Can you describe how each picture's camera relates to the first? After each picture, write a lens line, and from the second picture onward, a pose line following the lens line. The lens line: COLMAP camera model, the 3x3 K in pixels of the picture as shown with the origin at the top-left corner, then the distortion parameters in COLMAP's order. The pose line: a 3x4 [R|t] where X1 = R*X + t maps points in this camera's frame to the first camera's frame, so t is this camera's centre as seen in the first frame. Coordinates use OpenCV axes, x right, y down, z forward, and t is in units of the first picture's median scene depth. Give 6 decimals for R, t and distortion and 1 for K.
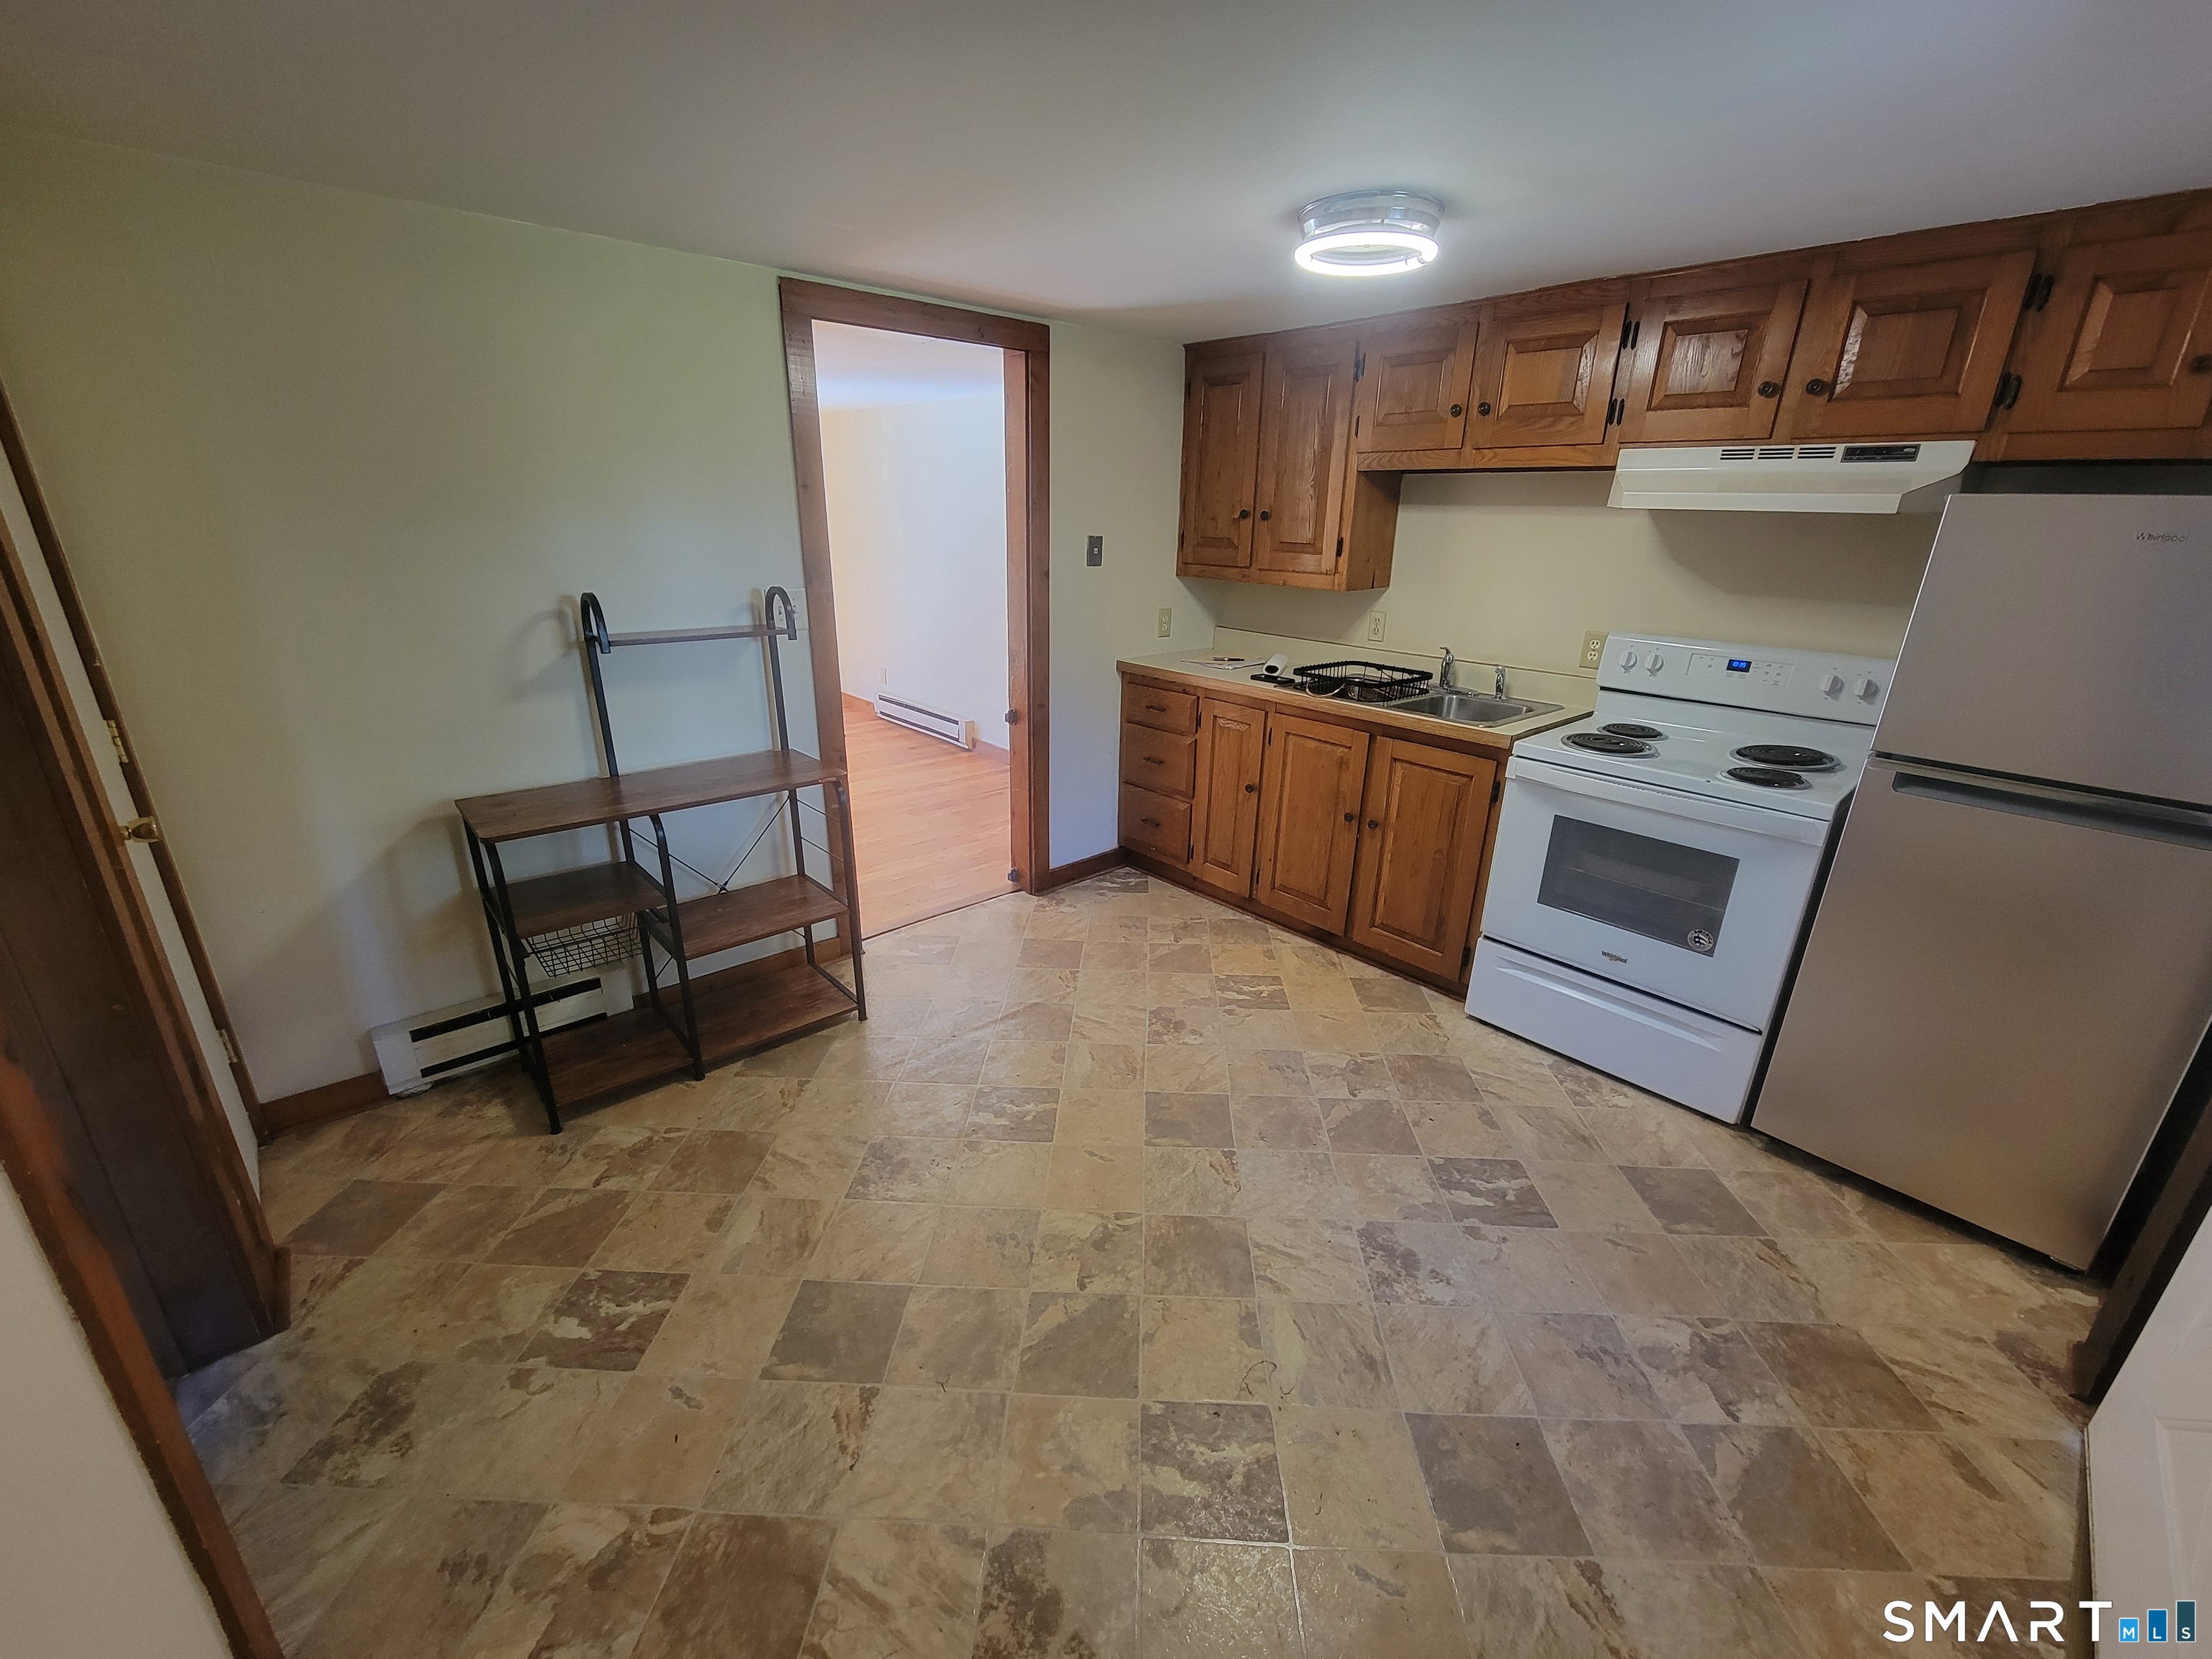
lens RADIAL K [[901.1, 0, 1111.0], [0, 901.1, 833.7], [0, 0, 1]] dist [0.001915, -0.001072]
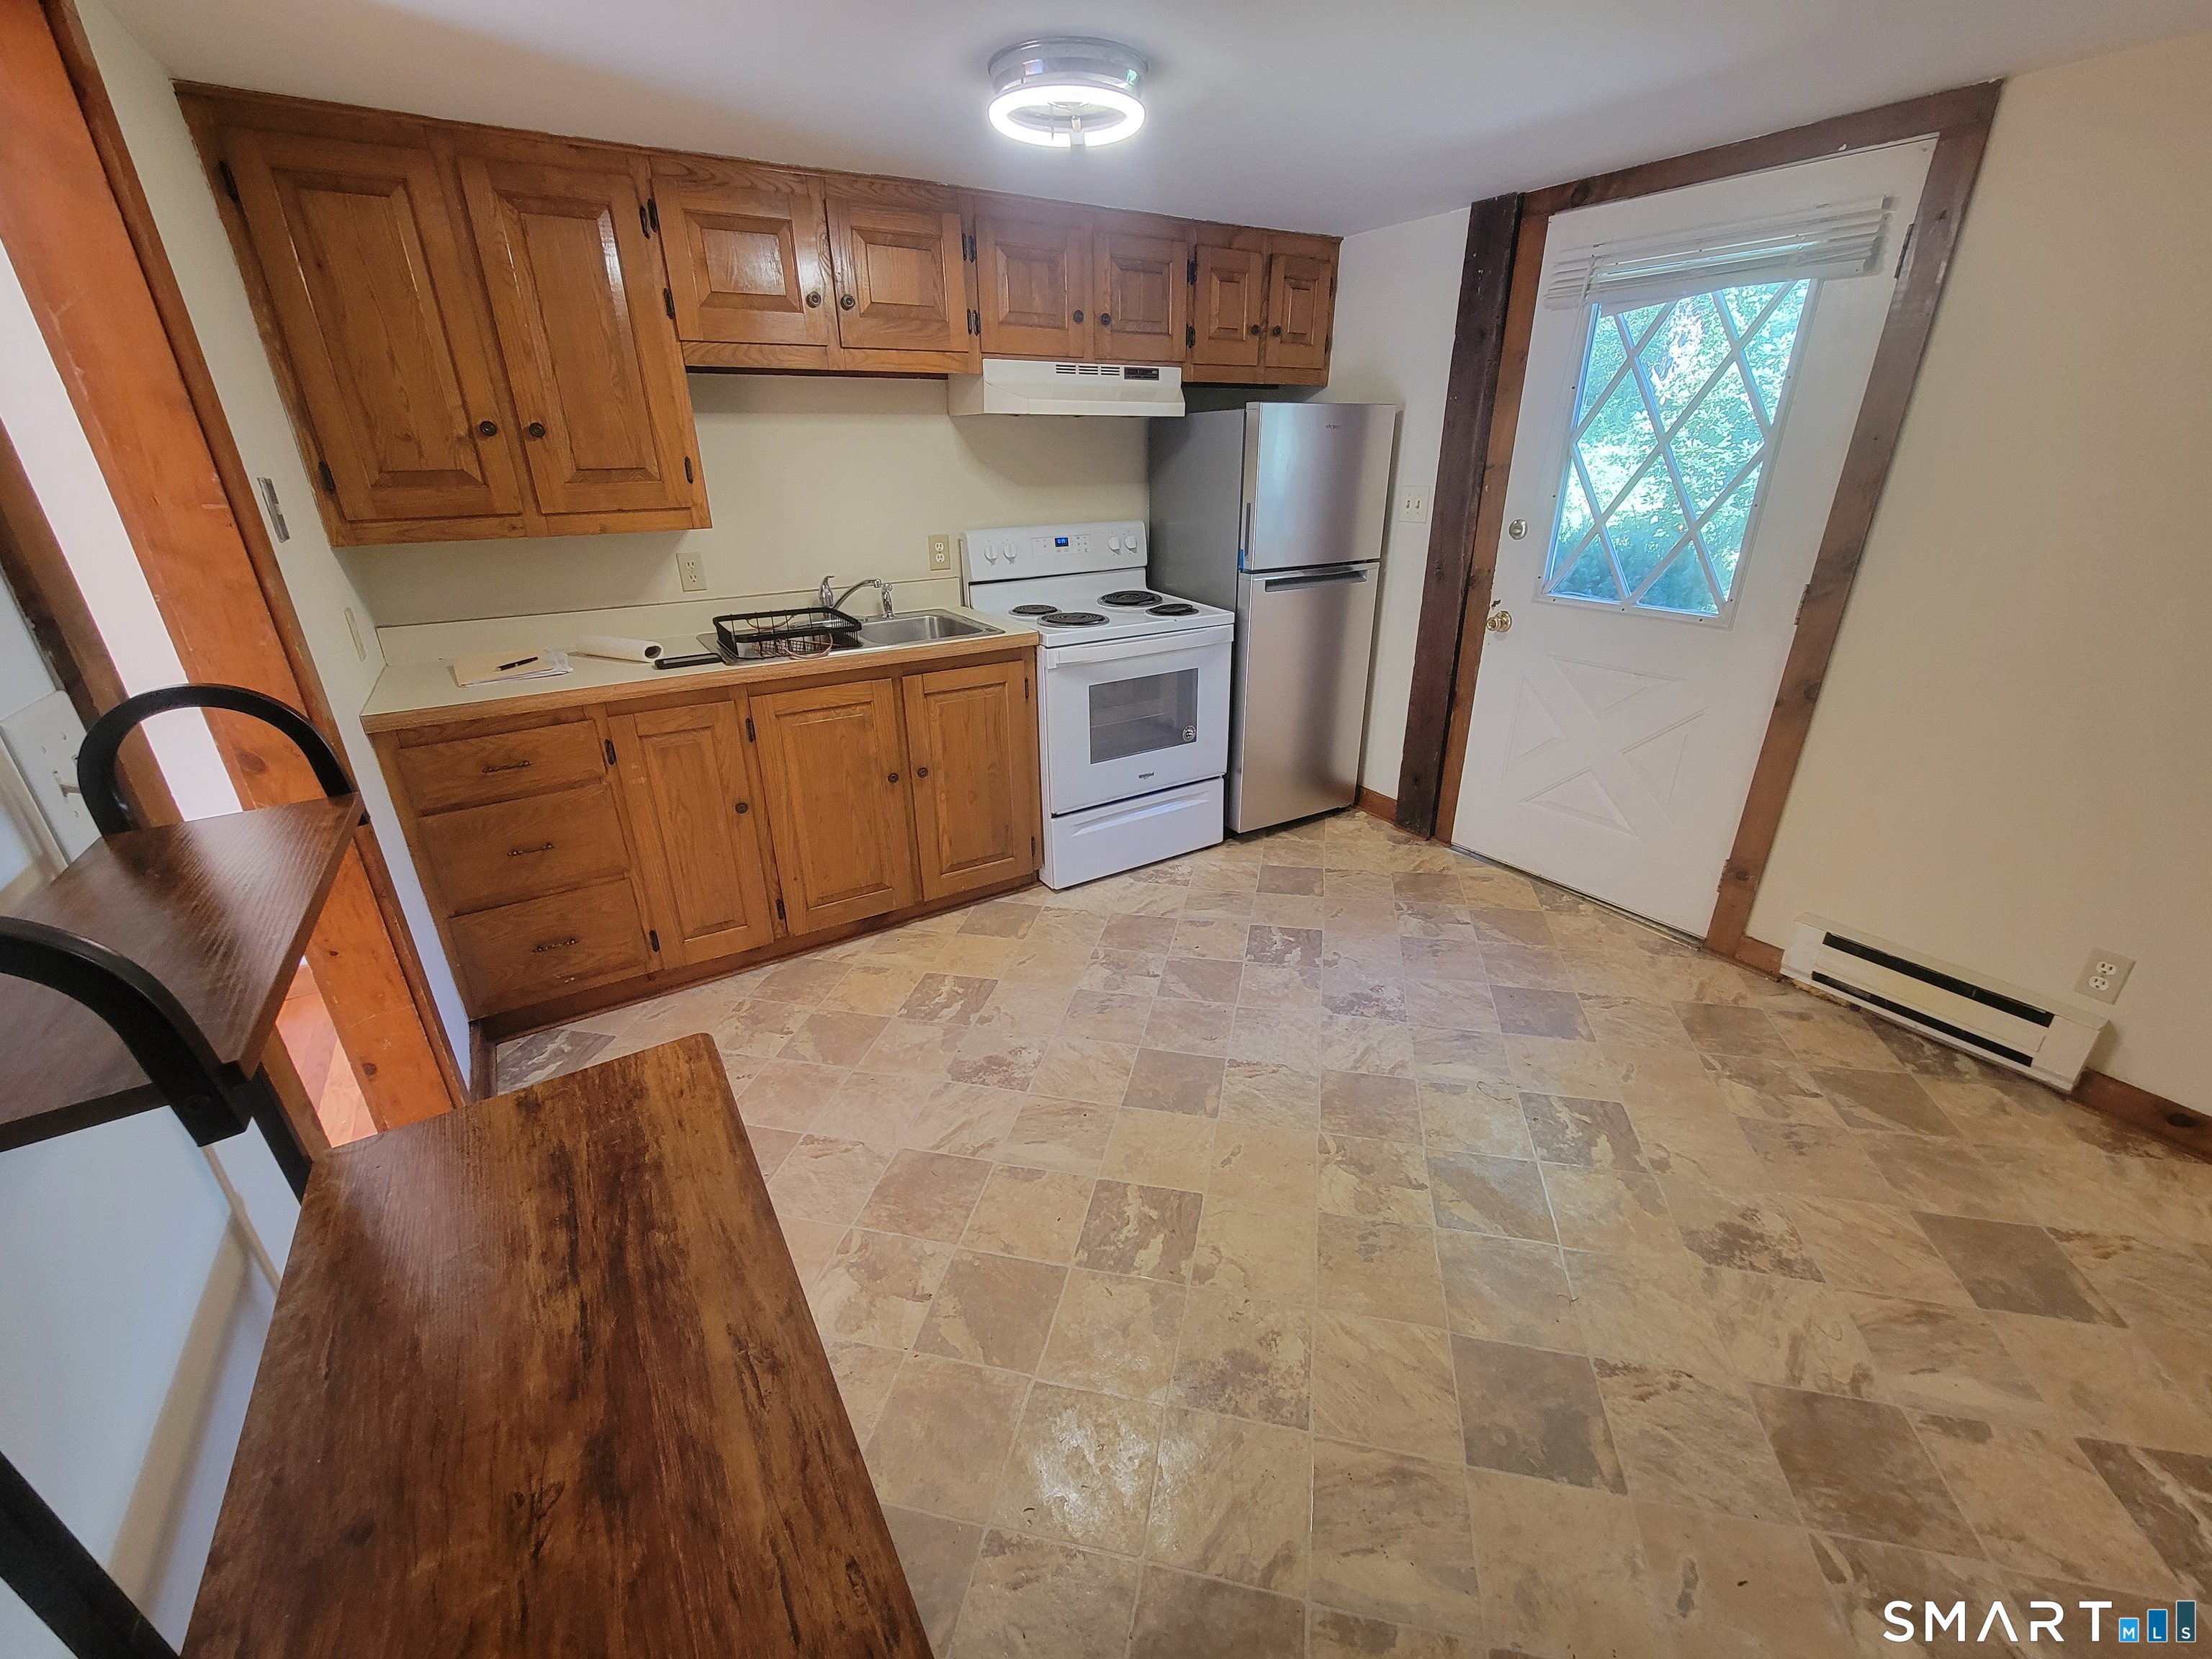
lens RADIAL K [[901.1, 0, 1111.0], [0, 901.1, 833.7], [0, 0, 1]] dist [0.001915, -0.001072]
pose [[0.175092, -0.414691, 0.892958, -0.641011], [0.343877, 0.875607, 0.339206, -0.246452], [-0.922546, 0.247675, 0.295915, 0.695486]]
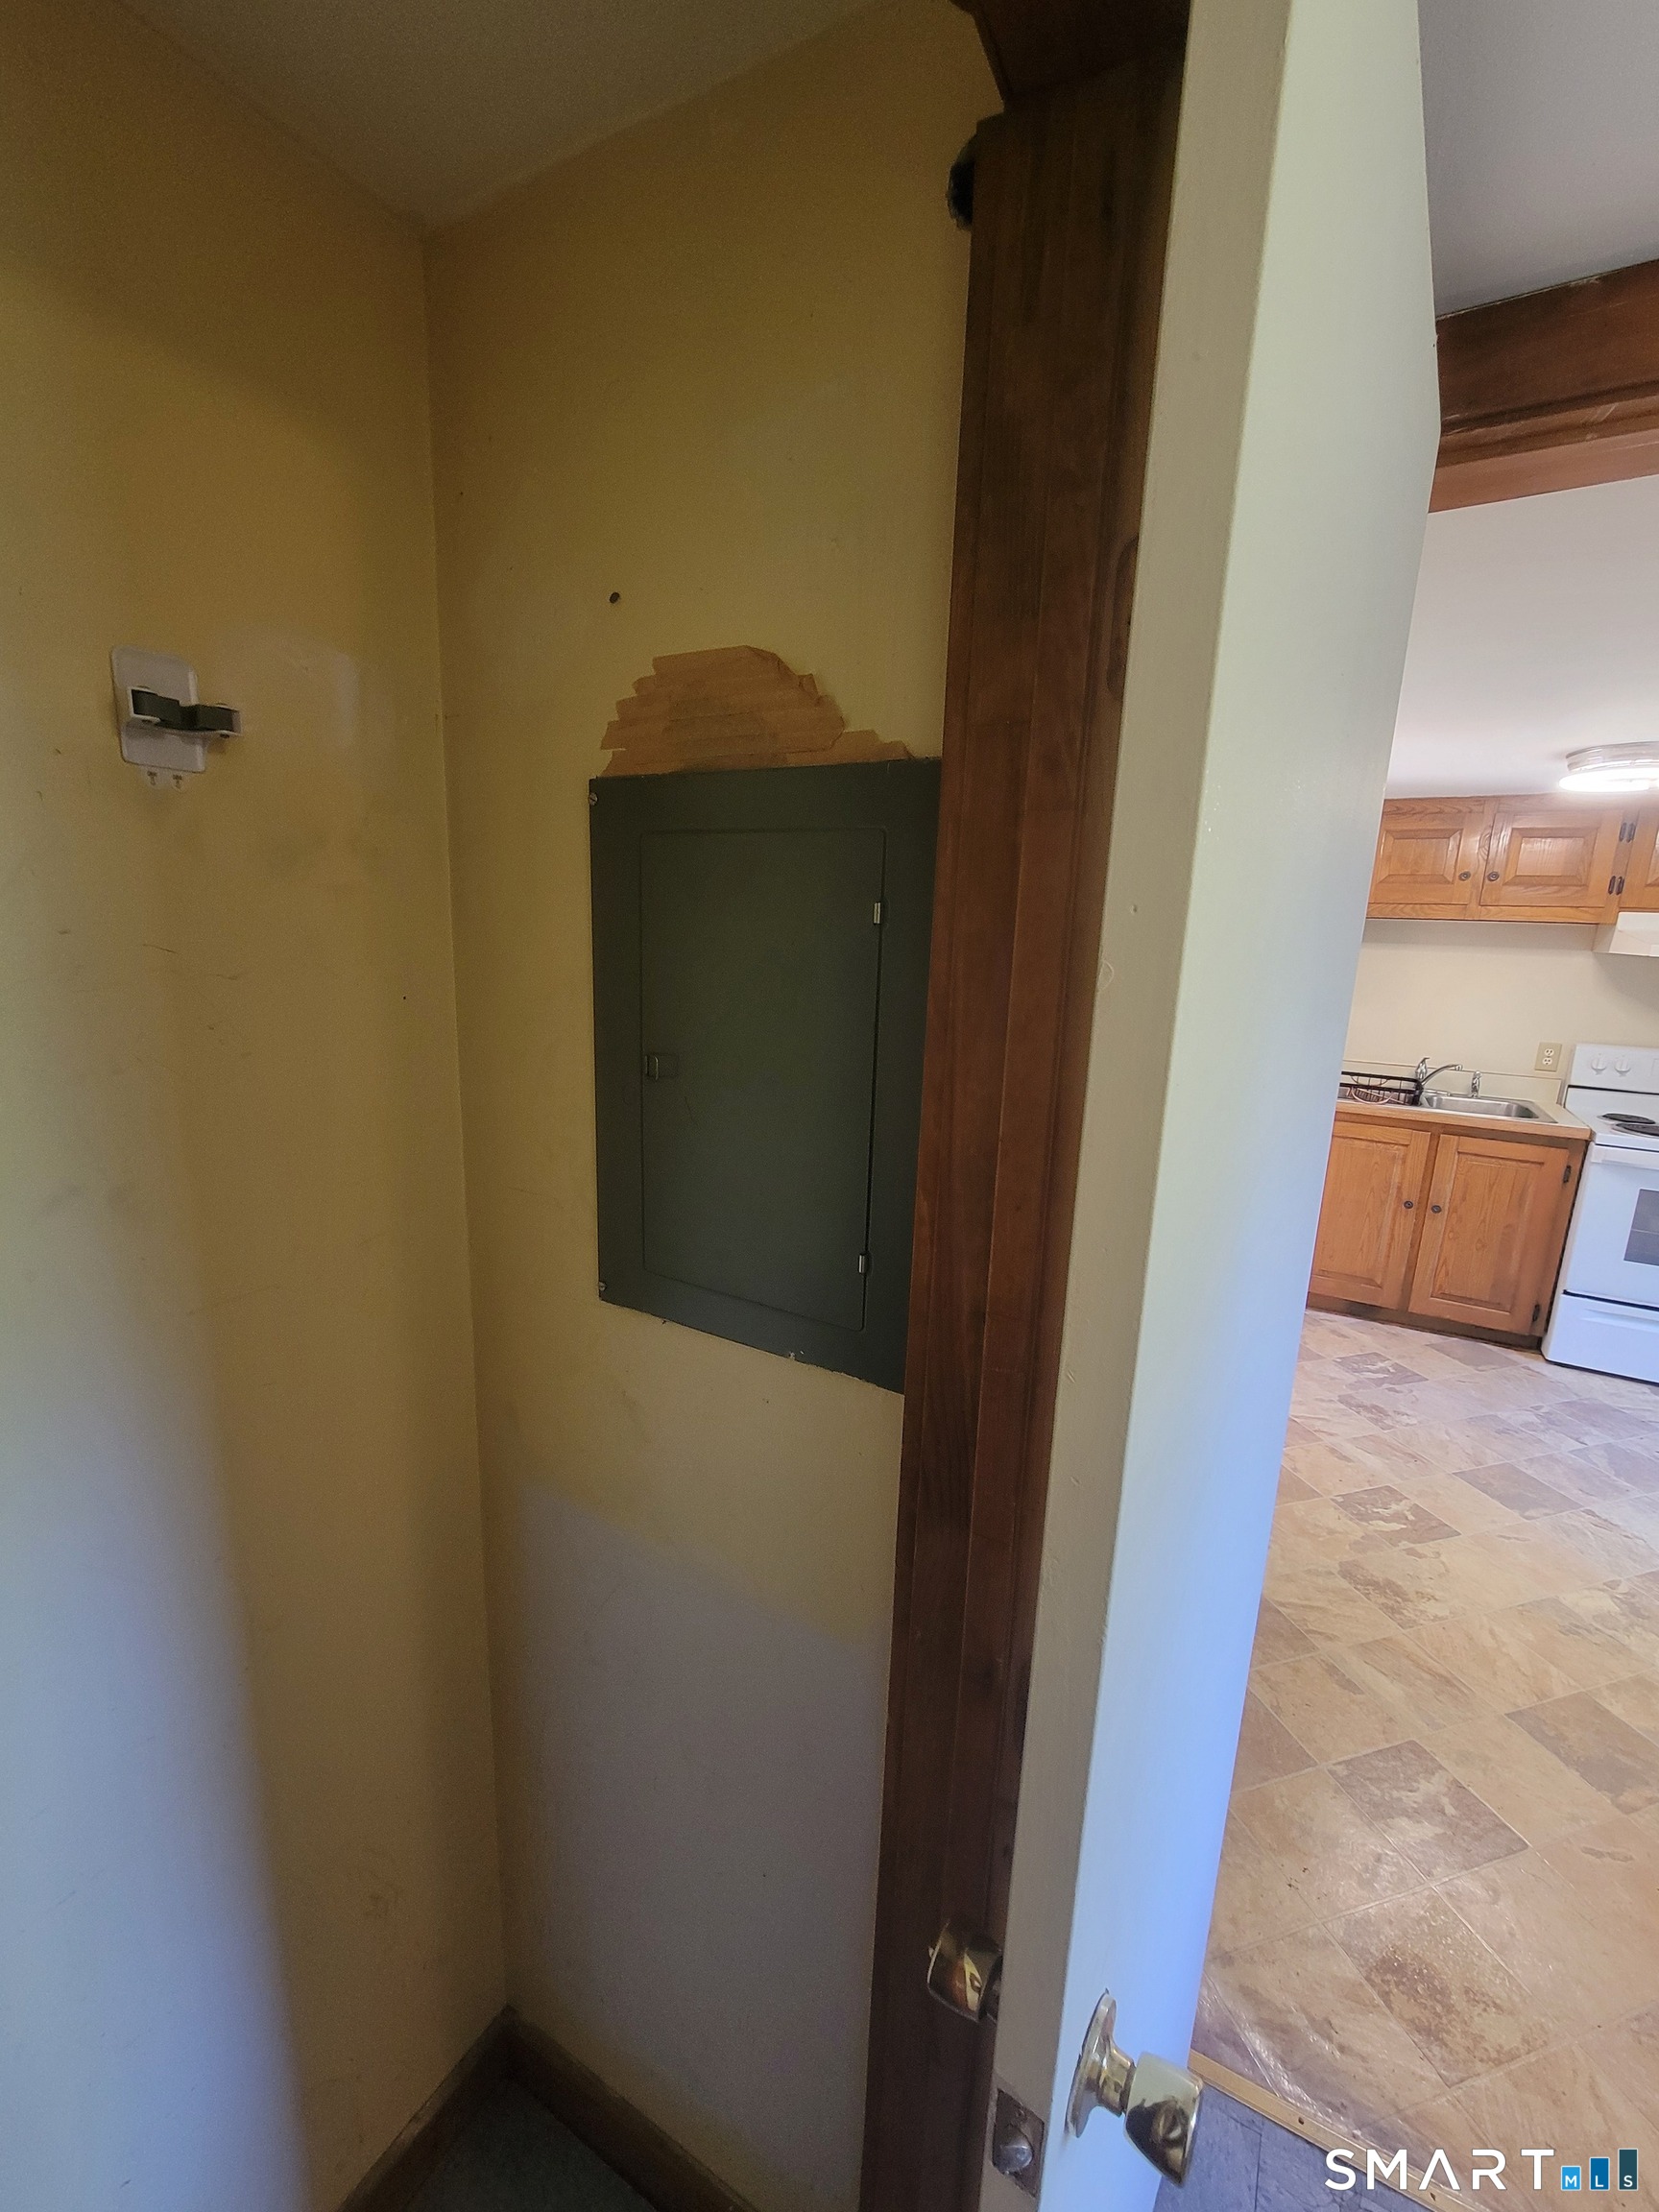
lens RADIAL K [[901.1, 0, 834.8], [0, 901.1, 1111.5], [0, 0, 1]] dist [0.001915, -0.001072]
pose [[0.946408, -0.056366, 0.318017, -1.006546], [0.095925, 0.989278, -0.110127, -0.100488], [-0.308399, 0.134731, 0.941667, 0.142929]]
